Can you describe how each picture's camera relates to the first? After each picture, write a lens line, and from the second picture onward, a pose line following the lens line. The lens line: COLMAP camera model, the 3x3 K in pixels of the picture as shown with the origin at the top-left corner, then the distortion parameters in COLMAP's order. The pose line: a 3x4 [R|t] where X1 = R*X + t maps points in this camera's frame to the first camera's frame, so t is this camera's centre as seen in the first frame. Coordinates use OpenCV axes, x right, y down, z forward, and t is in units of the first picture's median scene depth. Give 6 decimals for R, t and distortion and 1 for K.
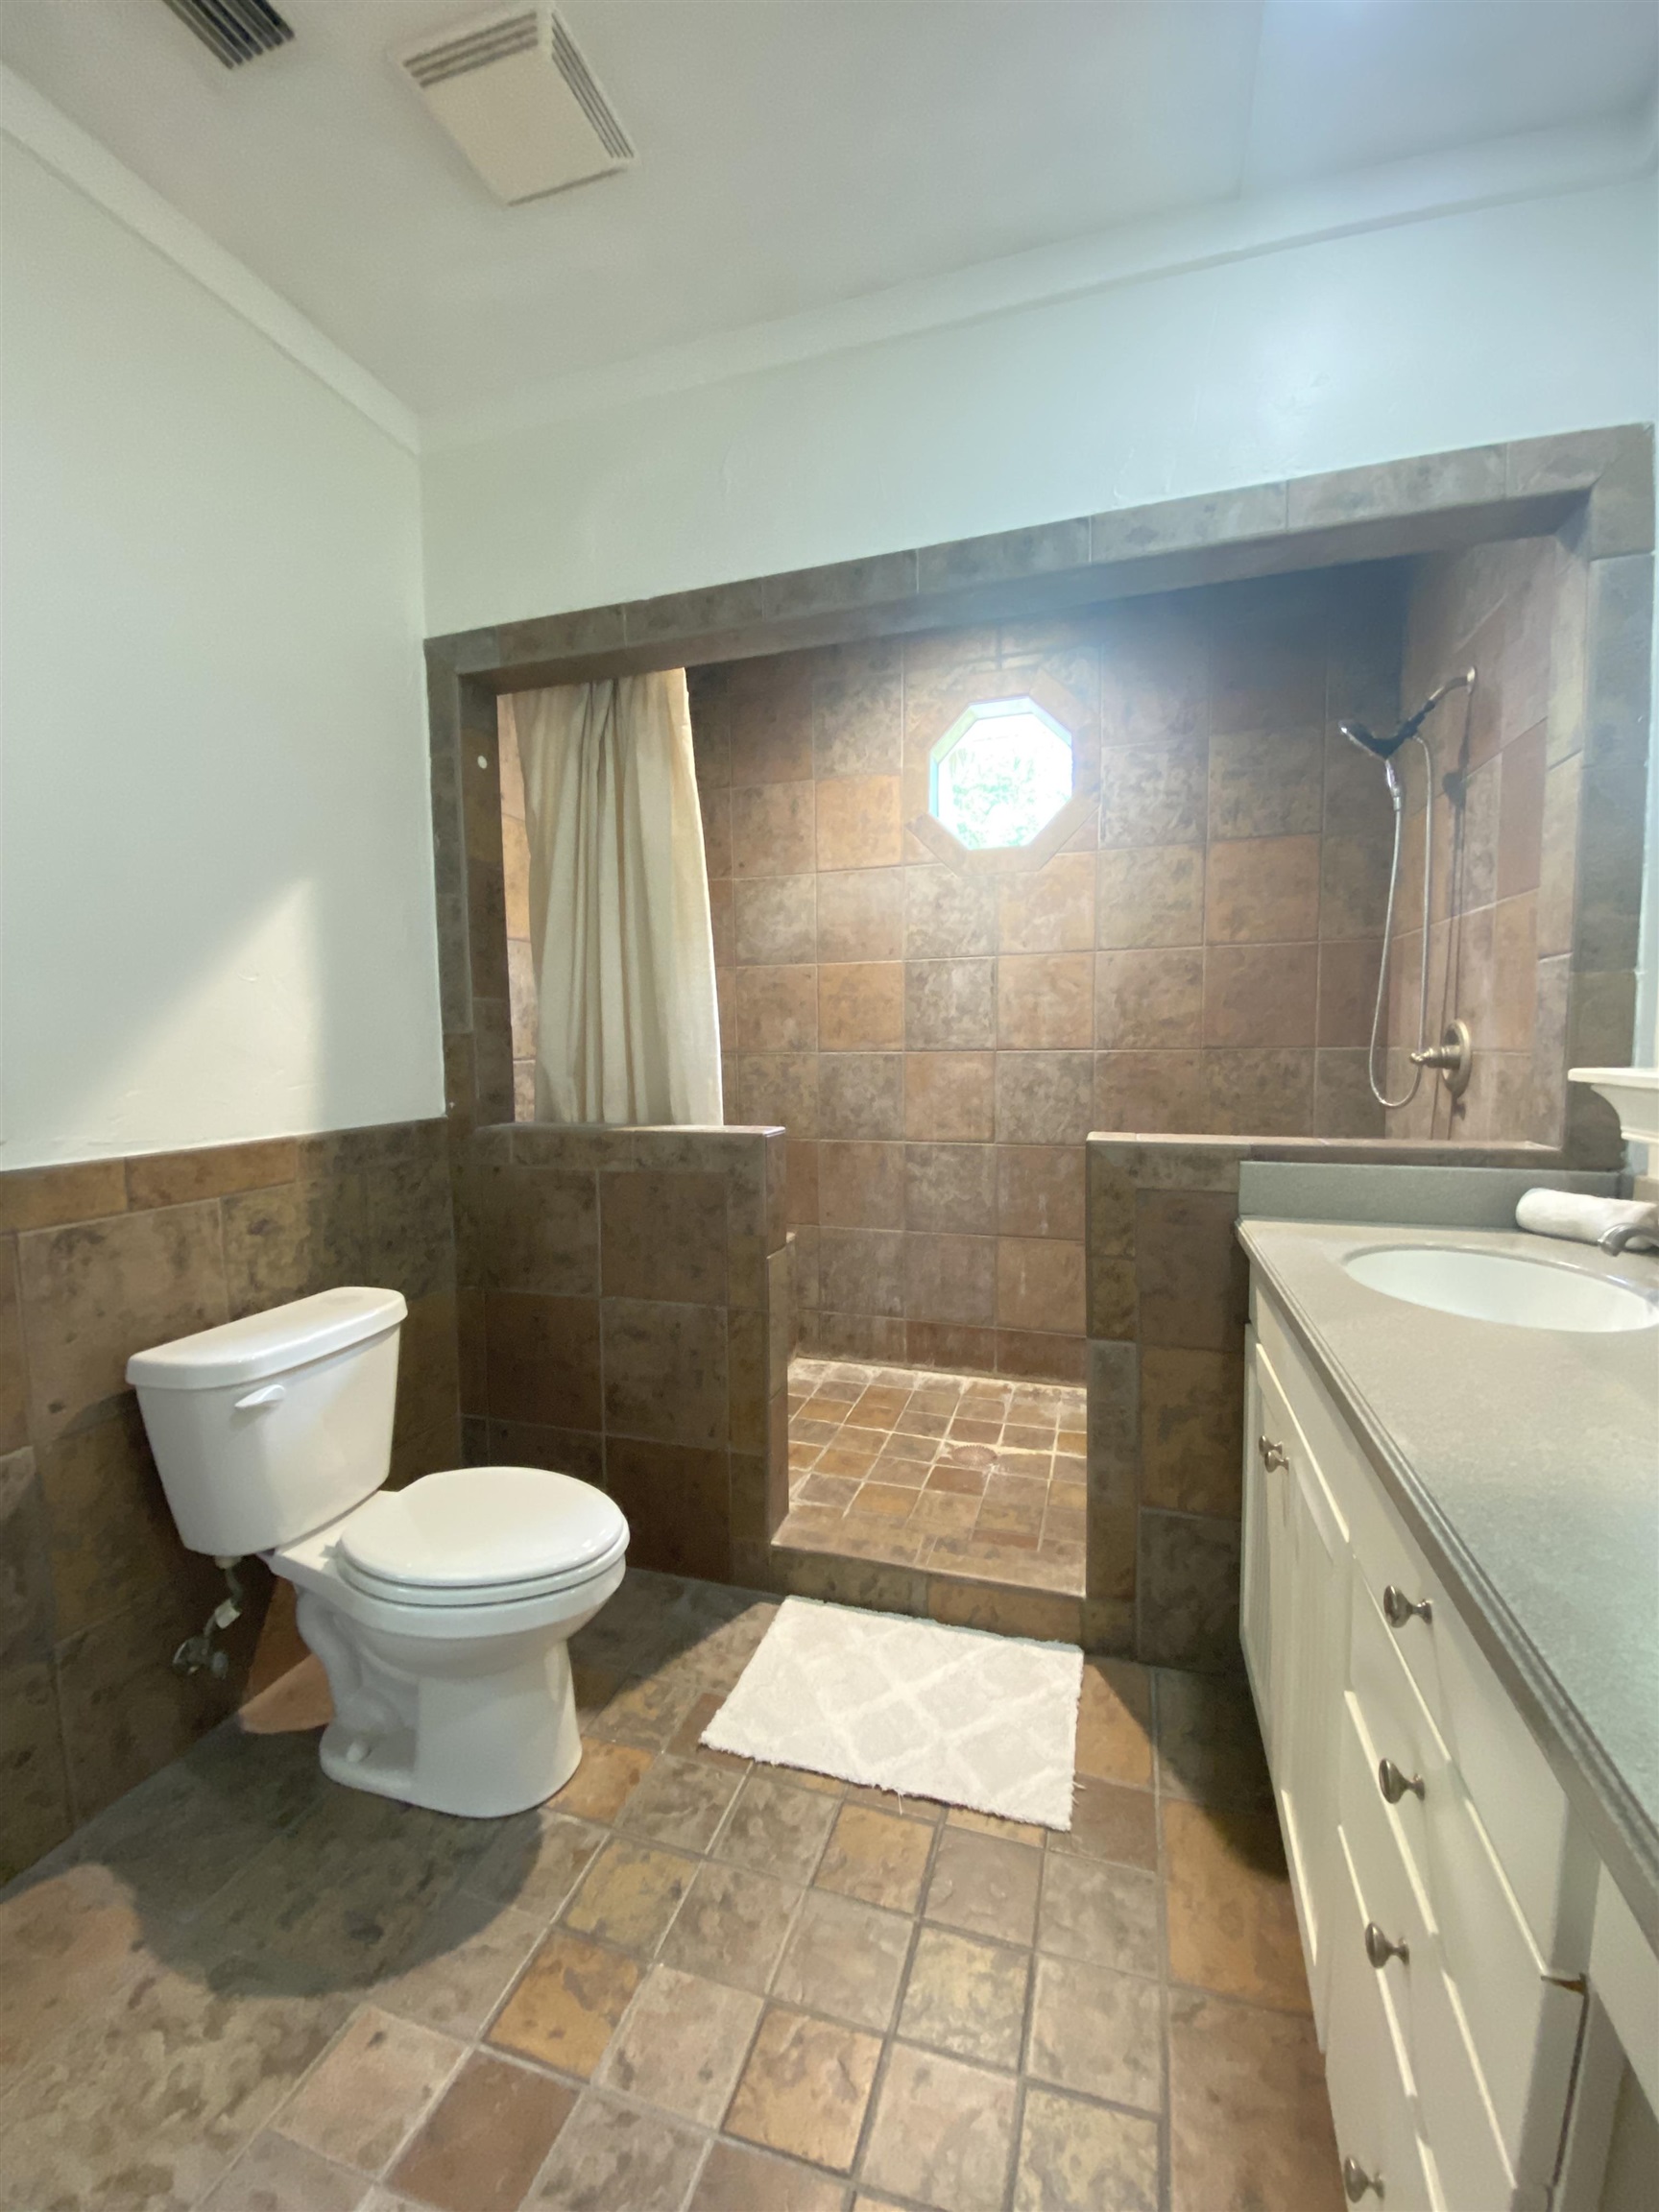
lens RADIAL K [[901.4, 0, 833.3], [0, 901.4, 1107.5], [0, 0, 1]] dist [0.036394, -0.028267]
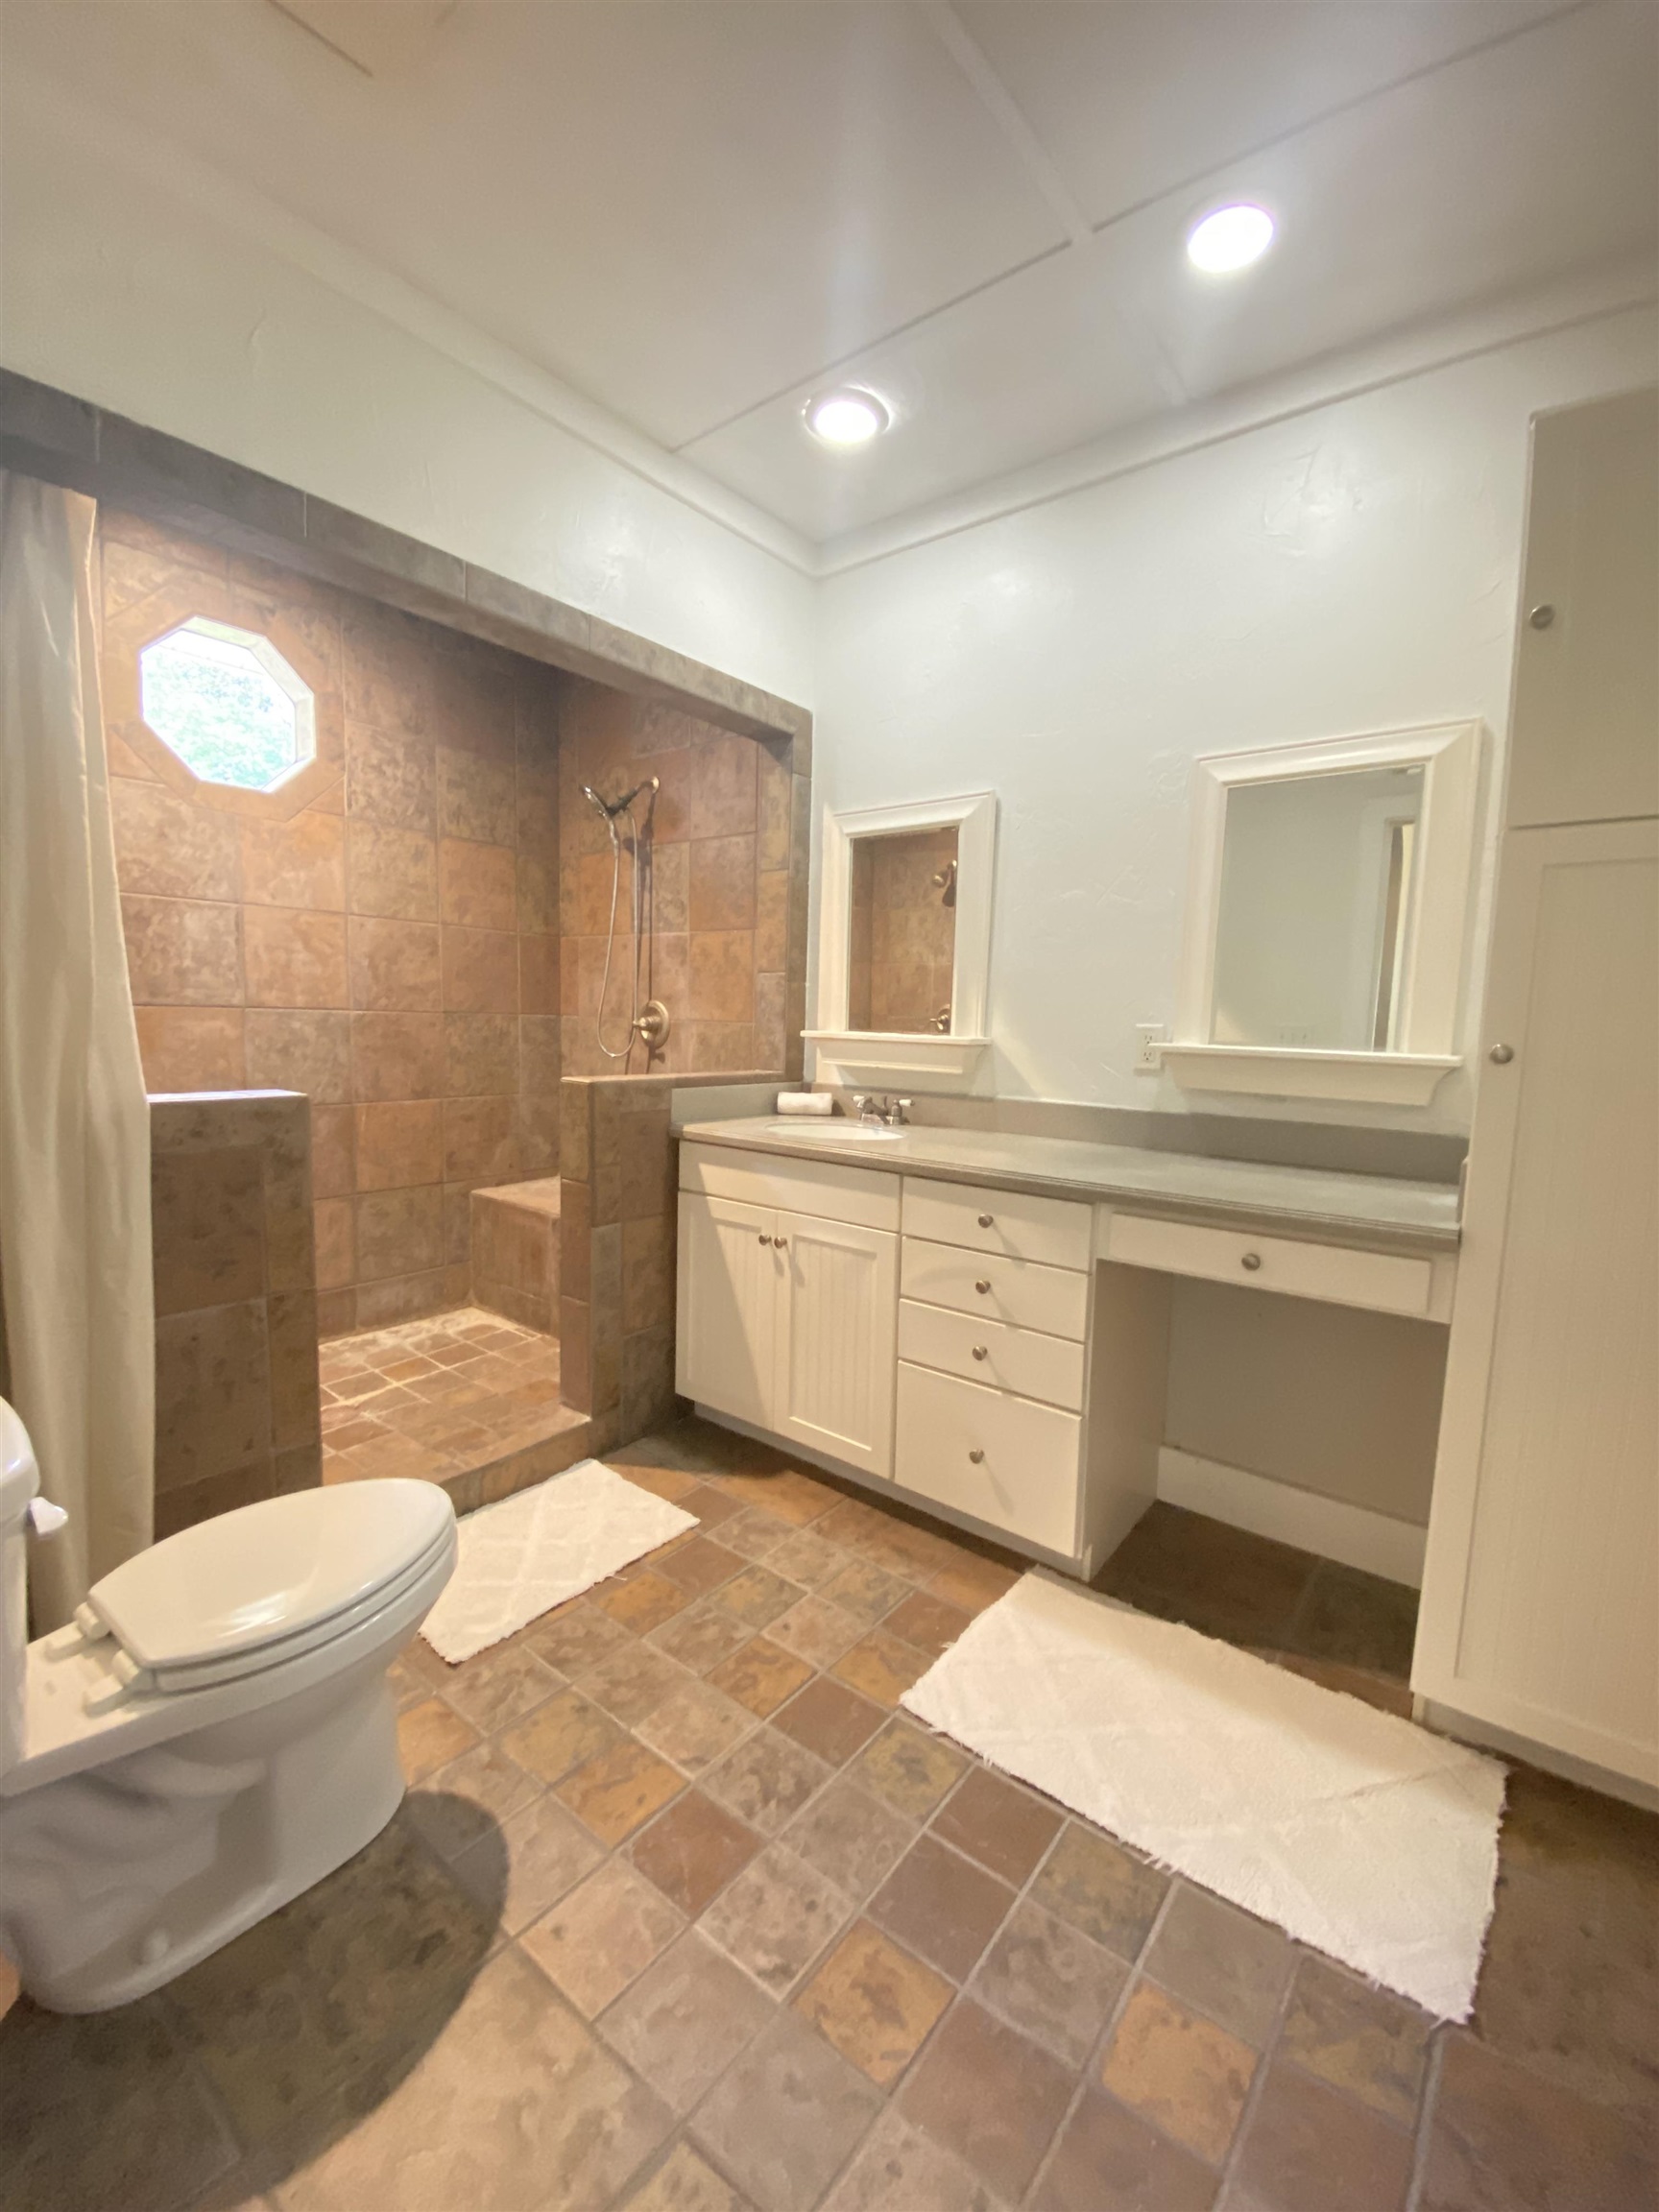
lens RADIAL K [[901.4, 0, 833.3], [0, 901.4, 1107.5], [0, 0, 1]] dist [0.036394, -0.028267]
pose [[0.341524, -0.071062, 0.937183, -0.522708], [0.036196, 0.997392, 0.062437, 0.002306], [-0.939176, 0.012598, 0.343206, 0.122583]]
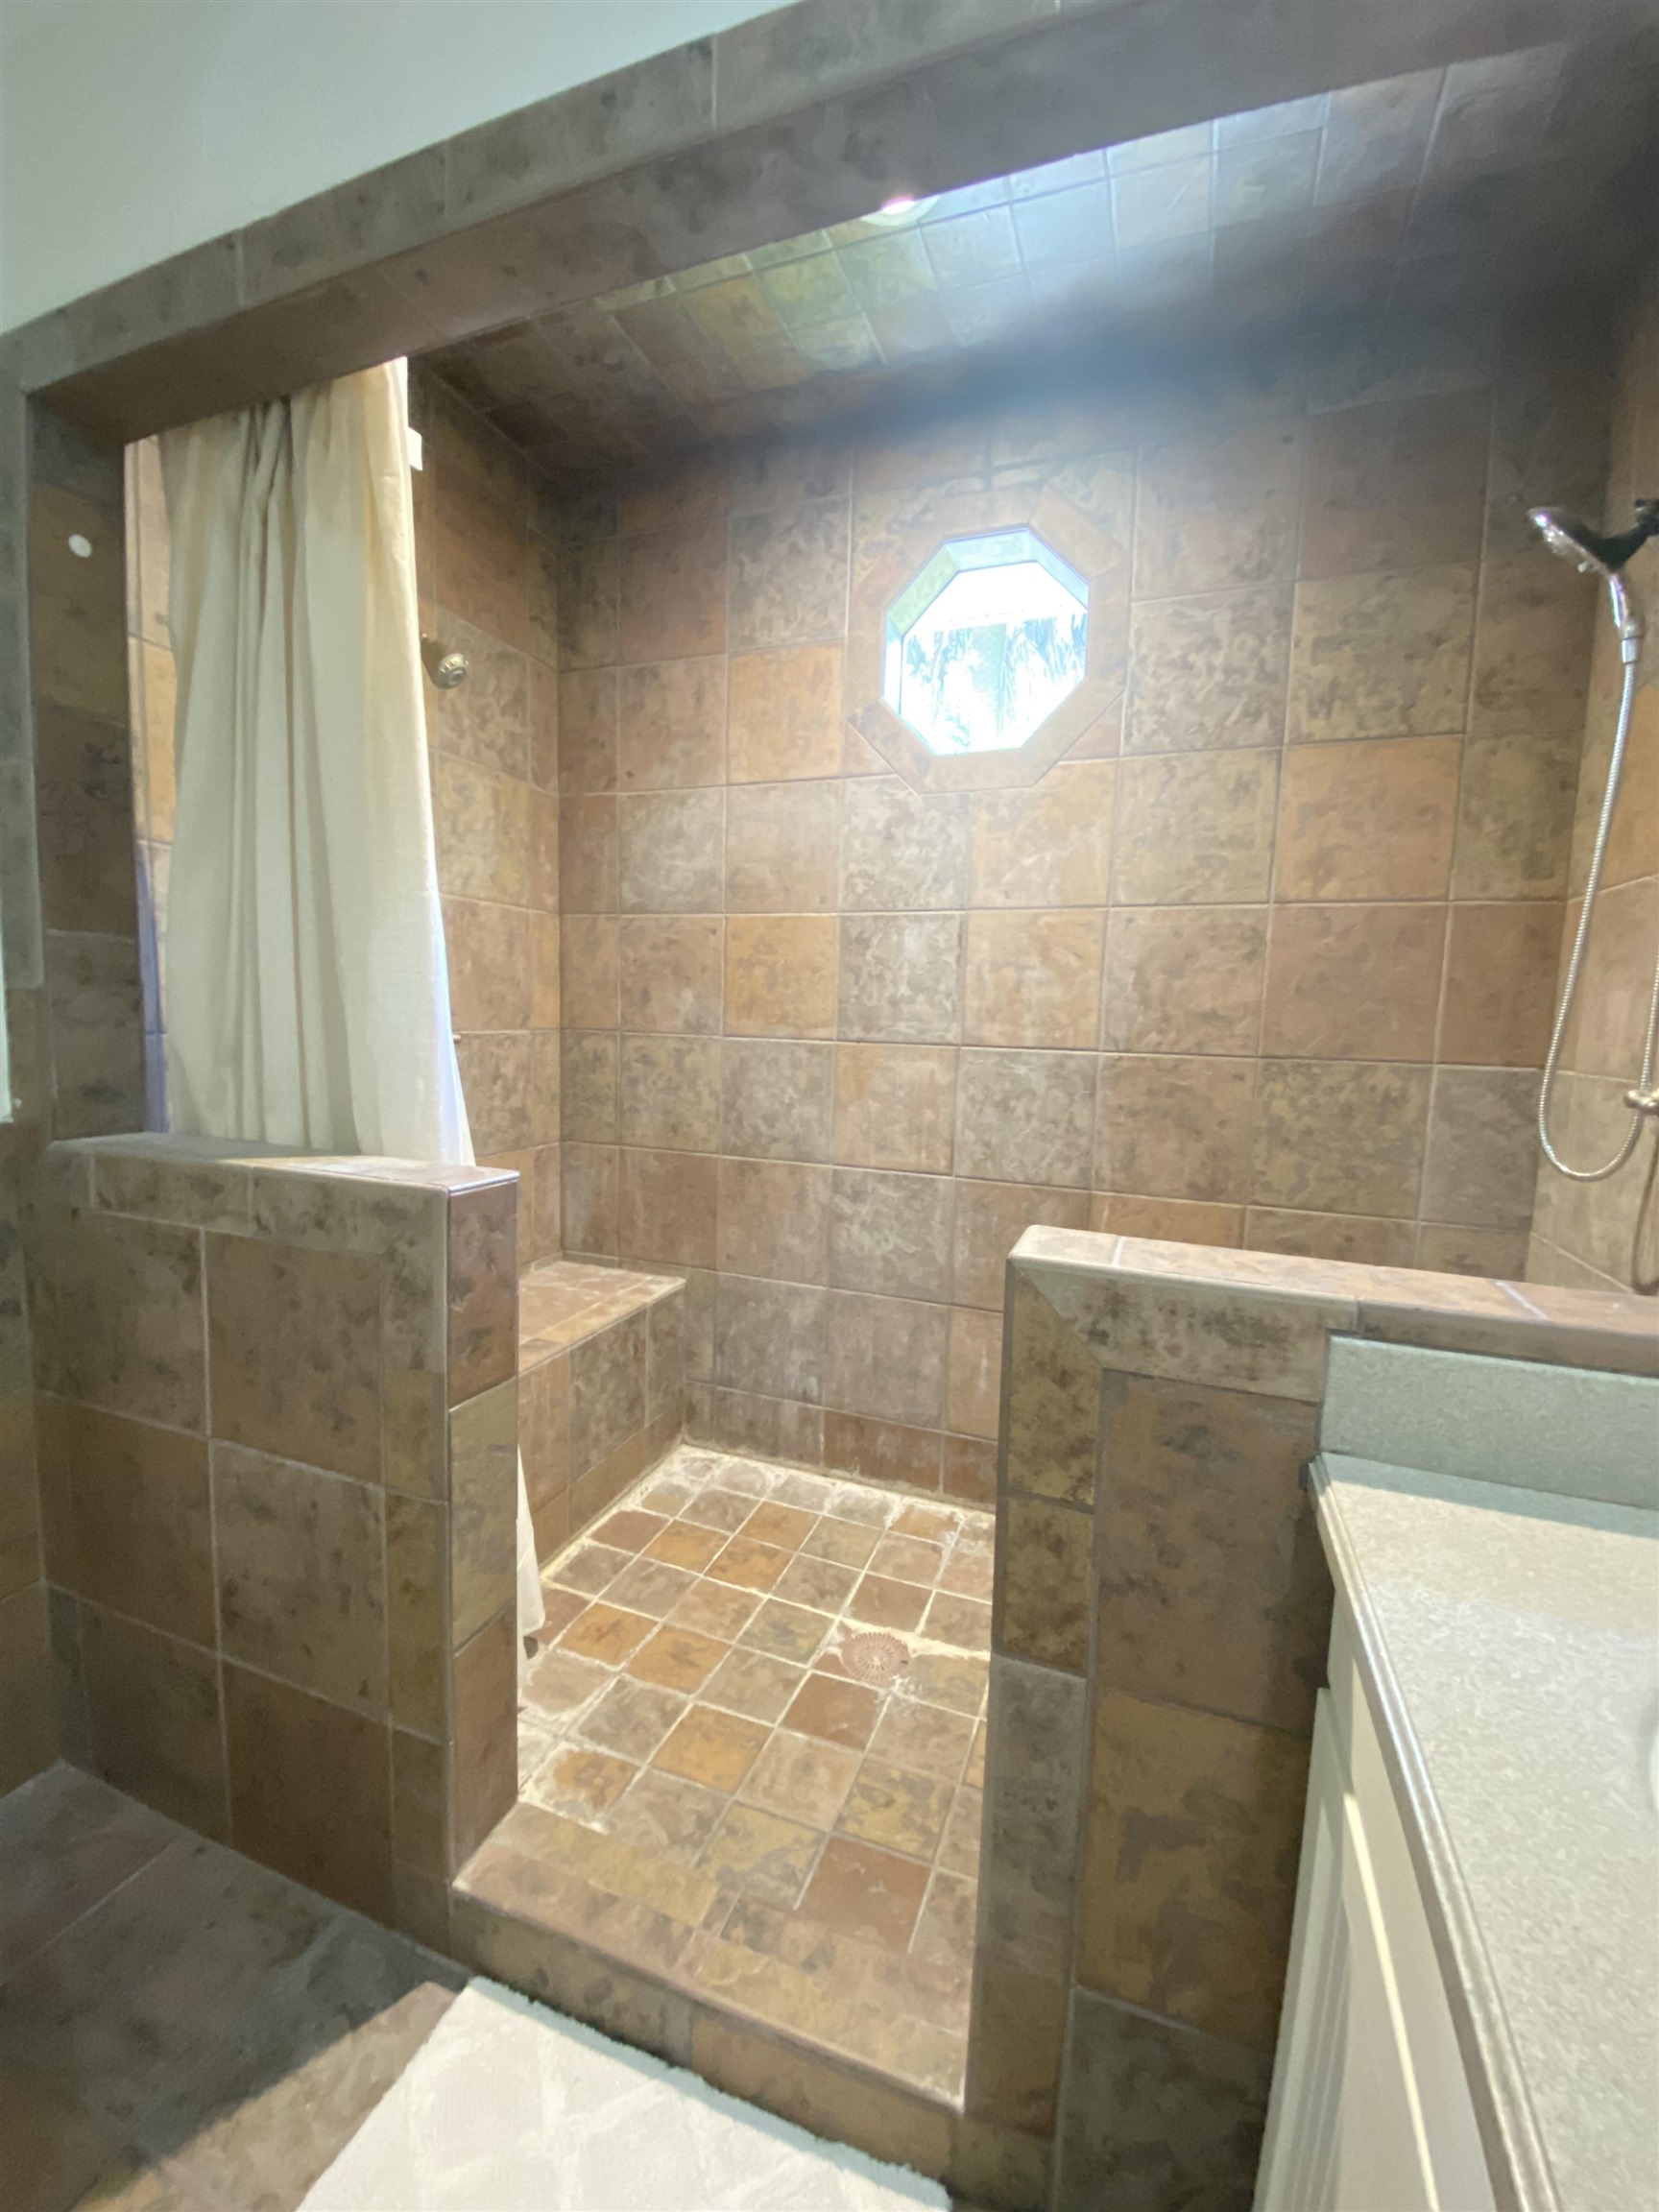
lens RADIAL K [[892.3, 0, 840.4], [0, 892.3, 1107.4], [0, 0, 1]] dist [0.025762, -0.028347]
pose [[0.997921, 0.046344, -0.044783, 0.127251], [-0.045097, 0.998577, 0.028449, -0.032623], [0.046038, -0.026370, 0.998592, 0.316721]]
